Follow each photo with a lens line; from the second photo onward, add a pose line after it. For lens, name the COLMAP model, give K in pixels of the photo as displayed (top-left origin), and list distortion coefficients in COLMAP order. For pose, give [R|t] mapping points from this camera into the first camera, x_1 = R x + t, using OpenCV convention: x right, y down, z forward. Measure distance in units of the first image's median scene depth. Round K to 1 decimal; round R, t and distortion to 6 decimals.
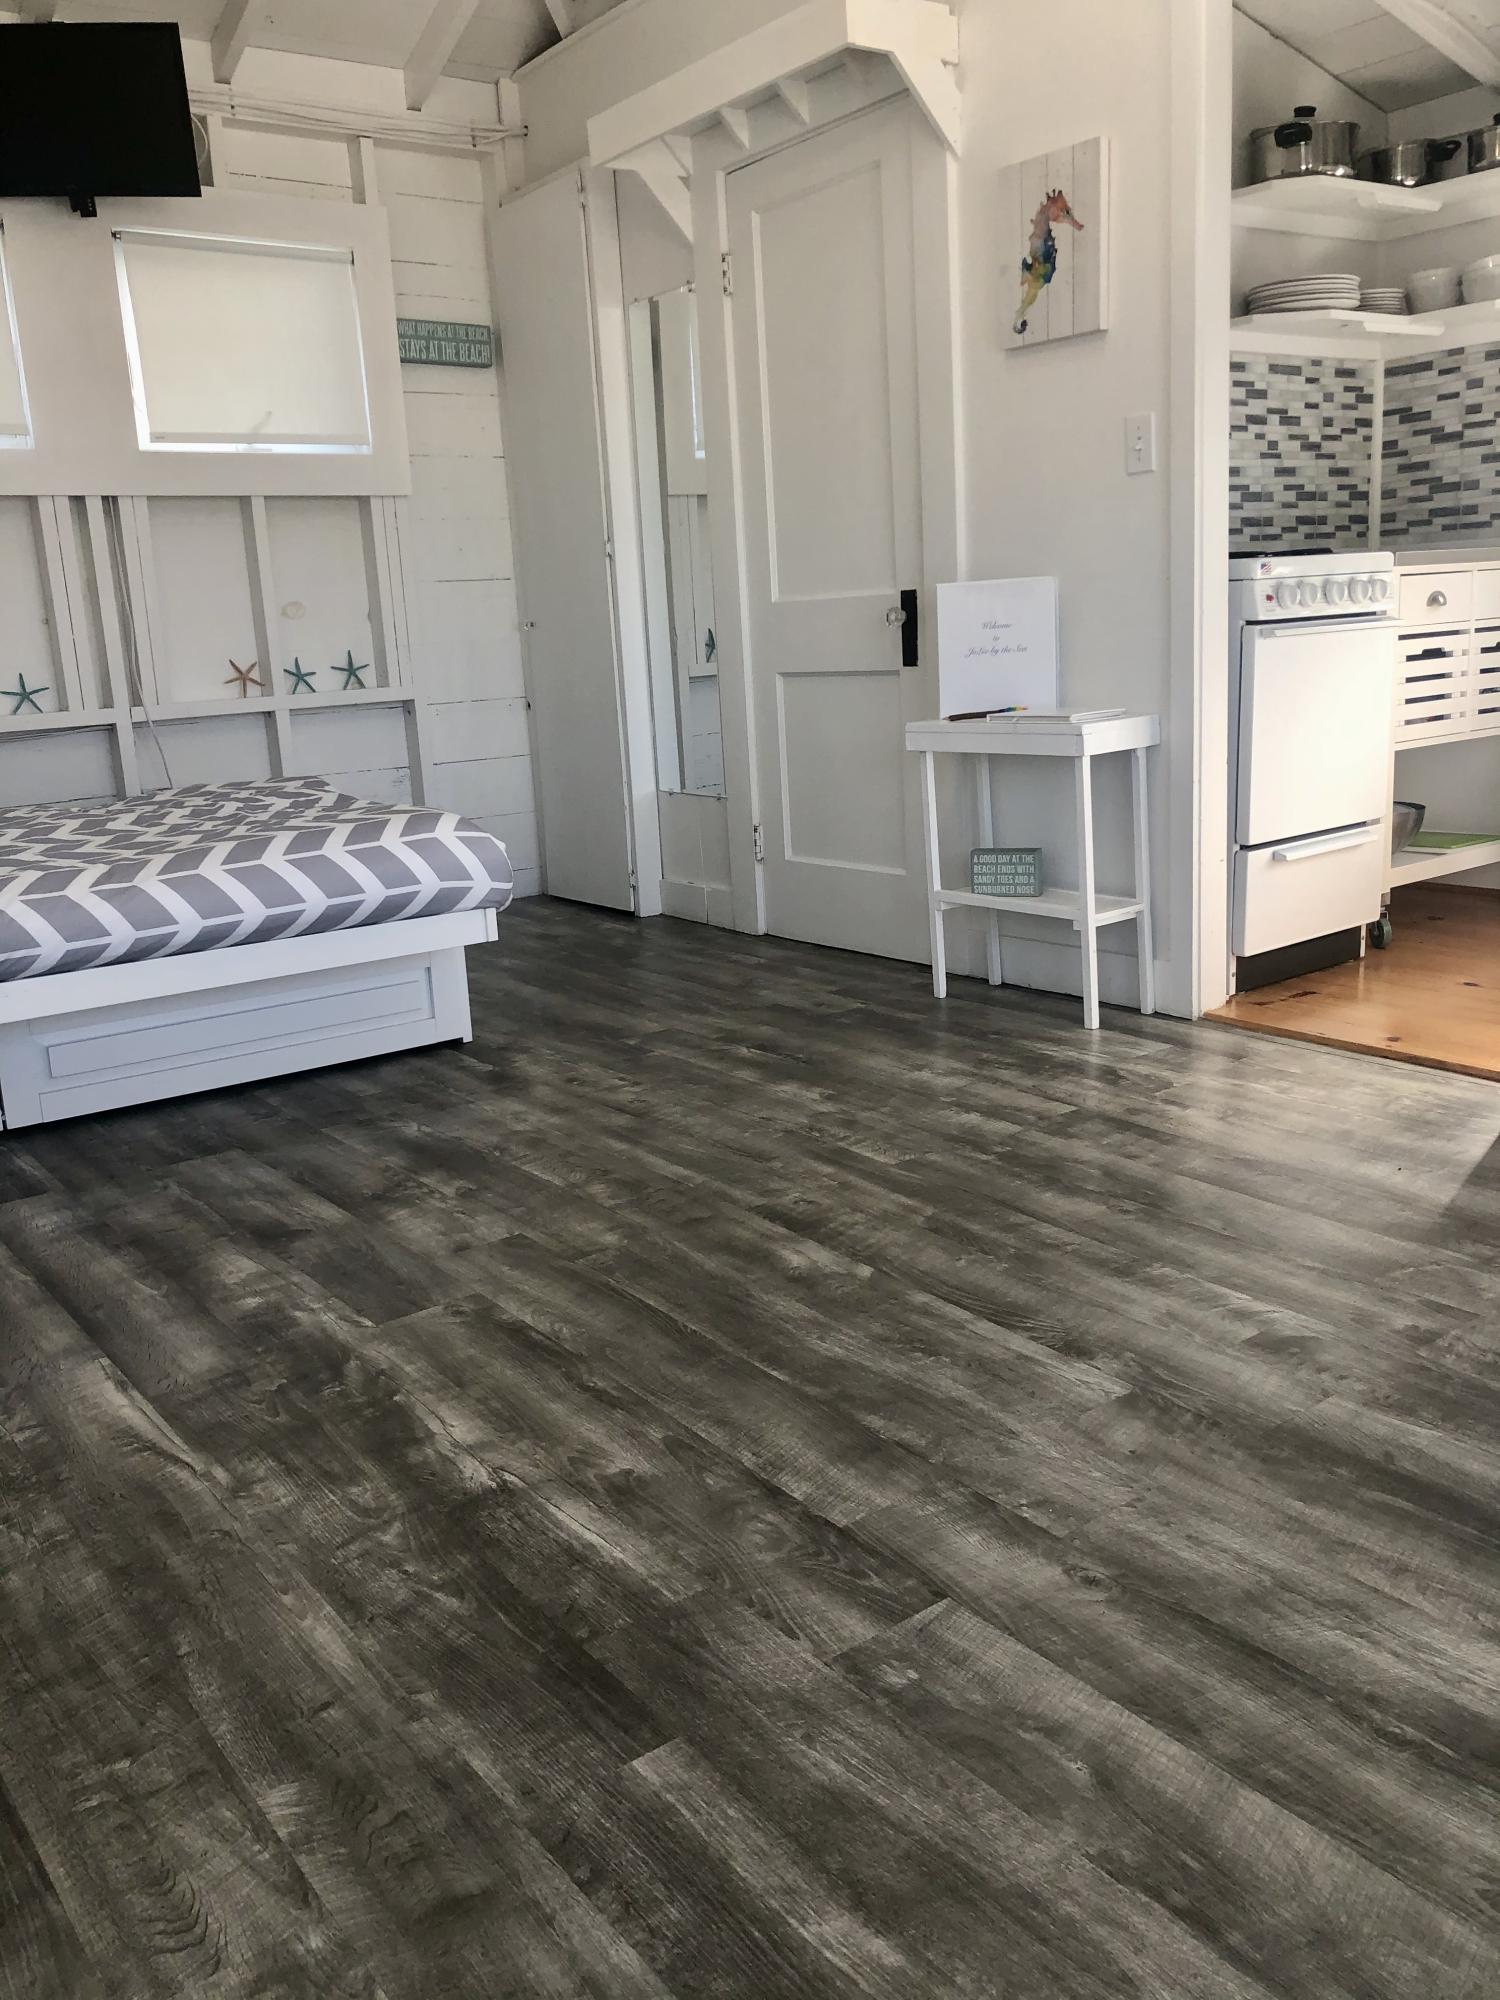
lens RADIAL K [[1632.5, 0, 739.7], [0, 1632.5, 1002.5], [0, 0, 1]] dist [0.060573, -0.063188]
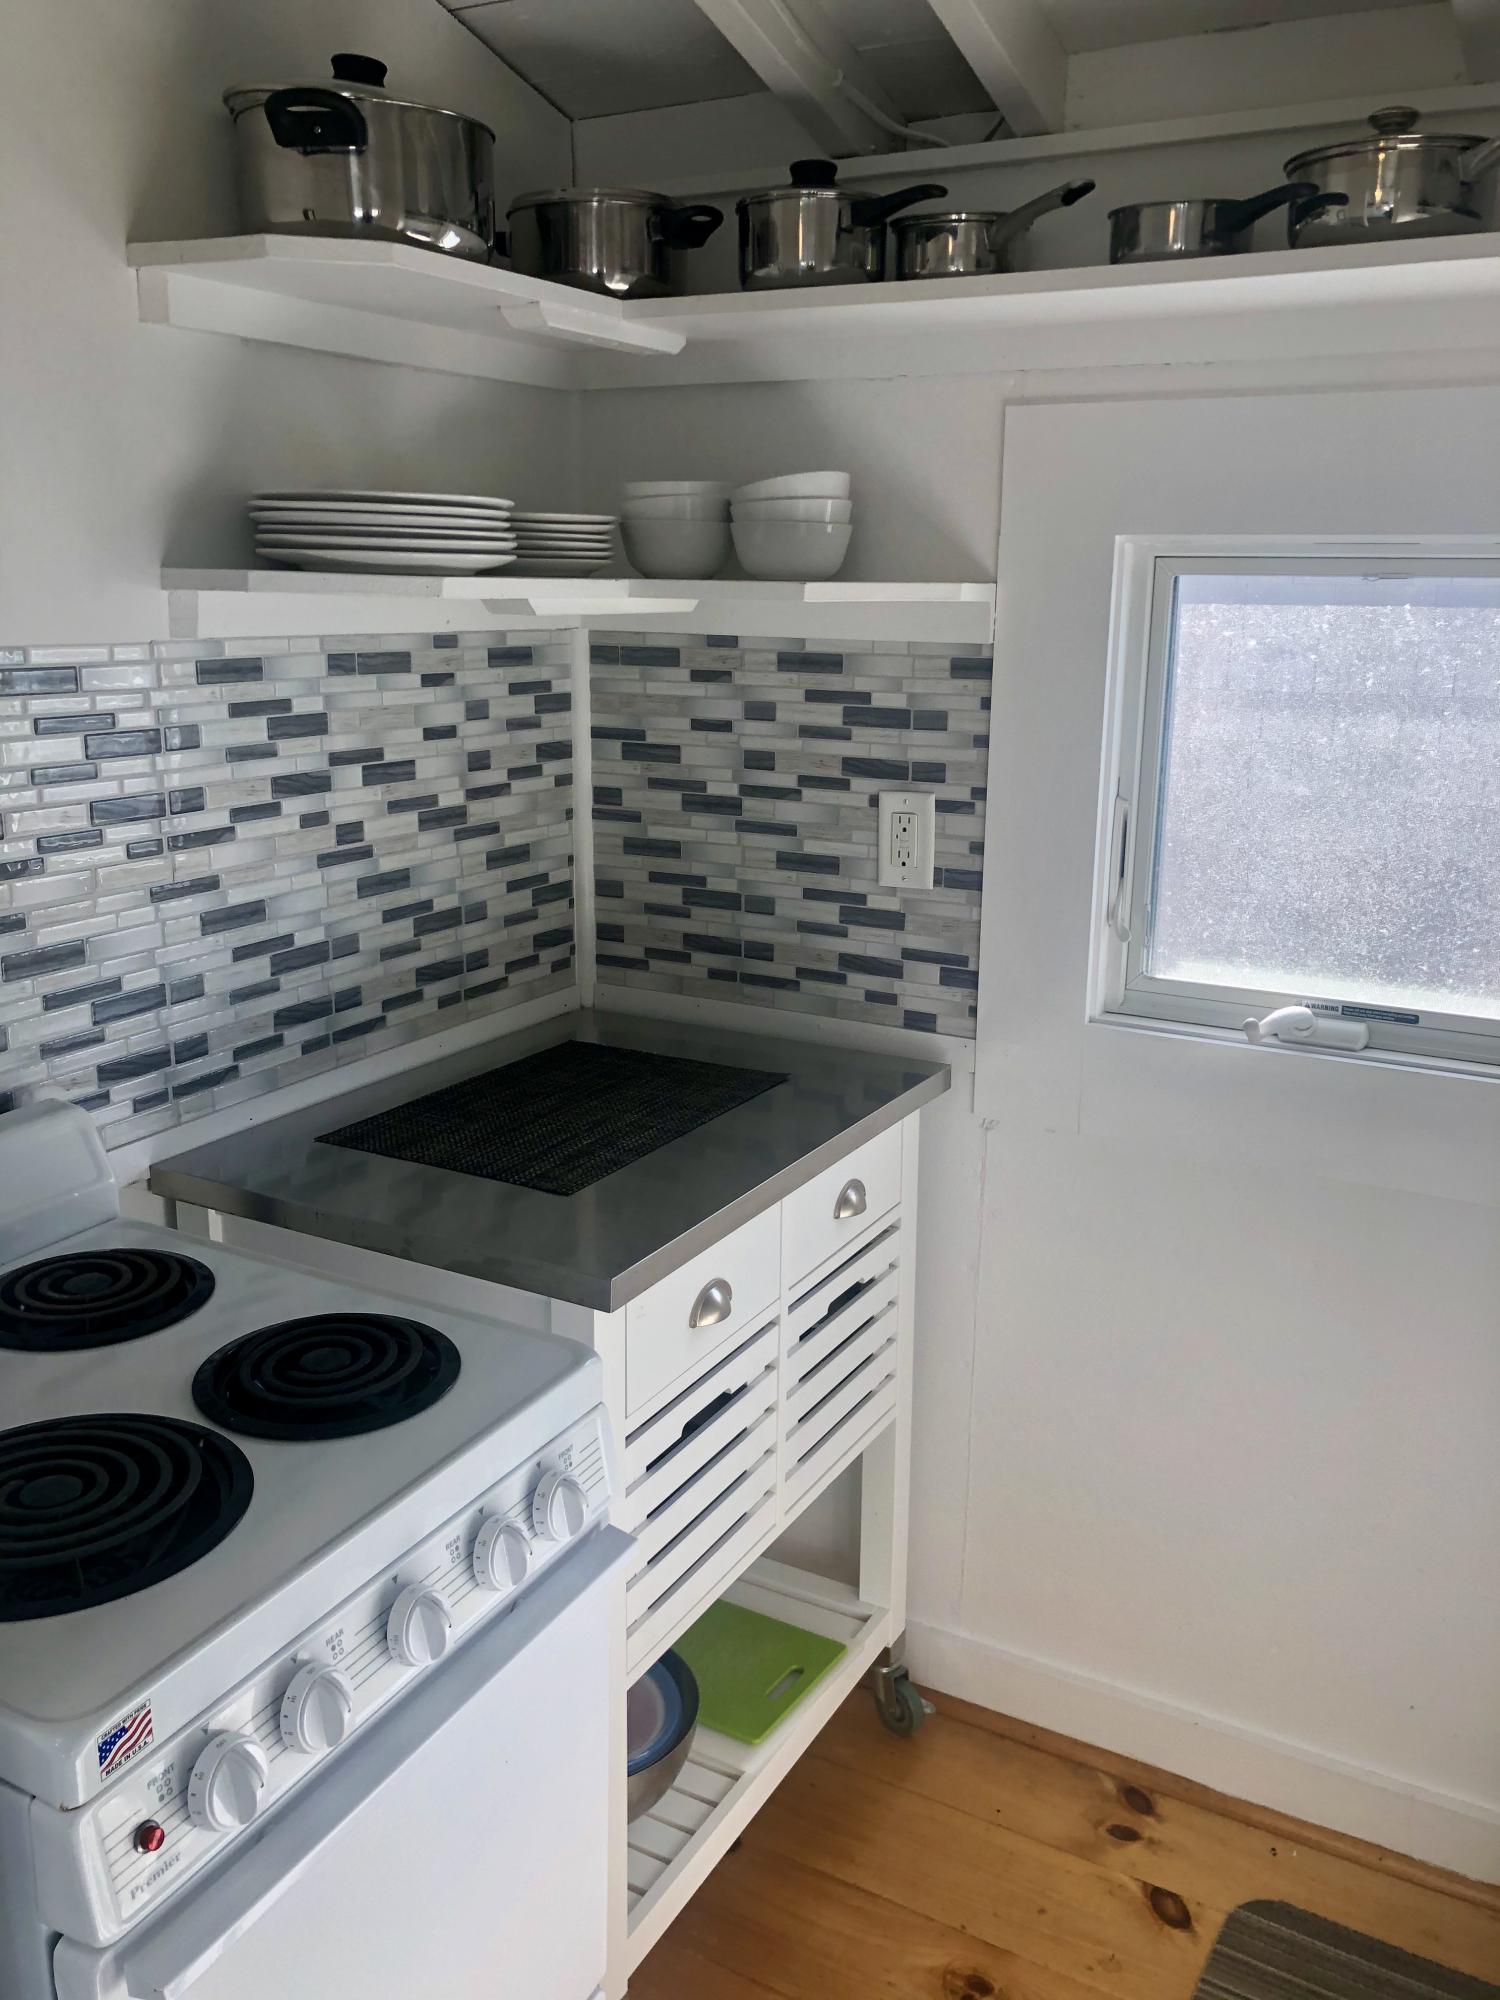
lens RADIAL K [[1632.5, 0, 745.1], [0, 1632.5, 976.2], [0, 0, 1]] dist [0.060573, -0.063188]
pose [[0.910504, -0.029777, 0.412426, 0.237191], [0.028622, 0.999550, 0.008977, -0.299125], [-0.412508, 0.003631, 0.910947, 0.558749]]
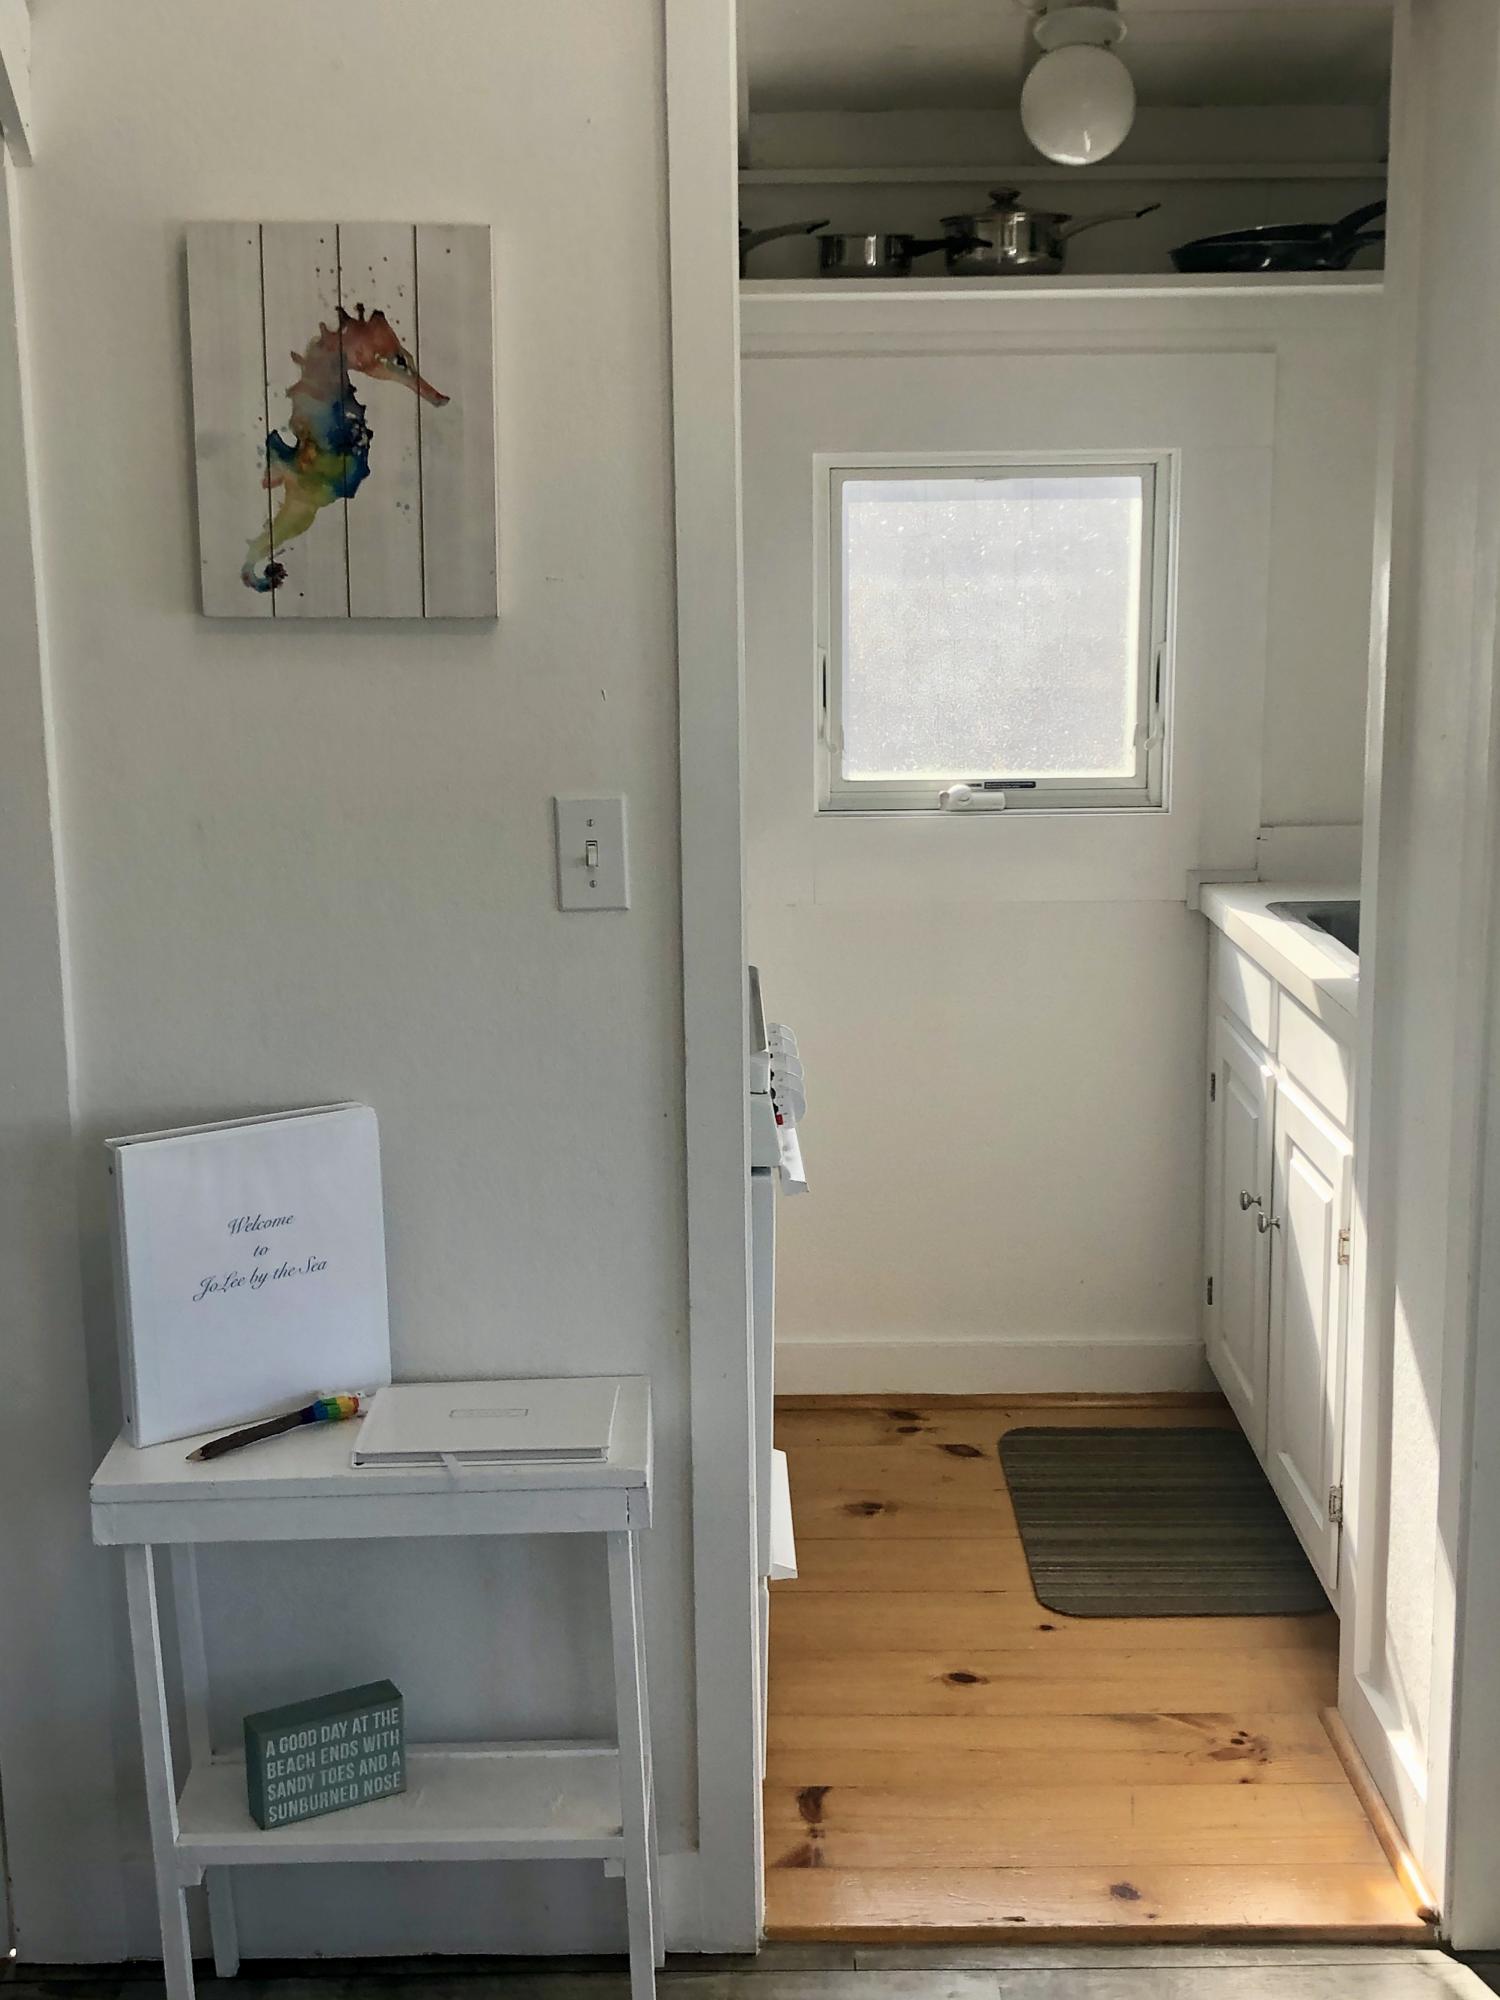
lens RADIAL K [[2454.5, 0, 751.7], [0, 2454.5, 1012.6], [0, 0, 1]] dist [0.023885, 0.000000]
pose [[0.597416, -0.113959, 0.793793, -0.230655], [0.159593, 0.986947, 0.021578, -0.231316], [-0.785890, 0.113793, 0.607805, 0.410443]]
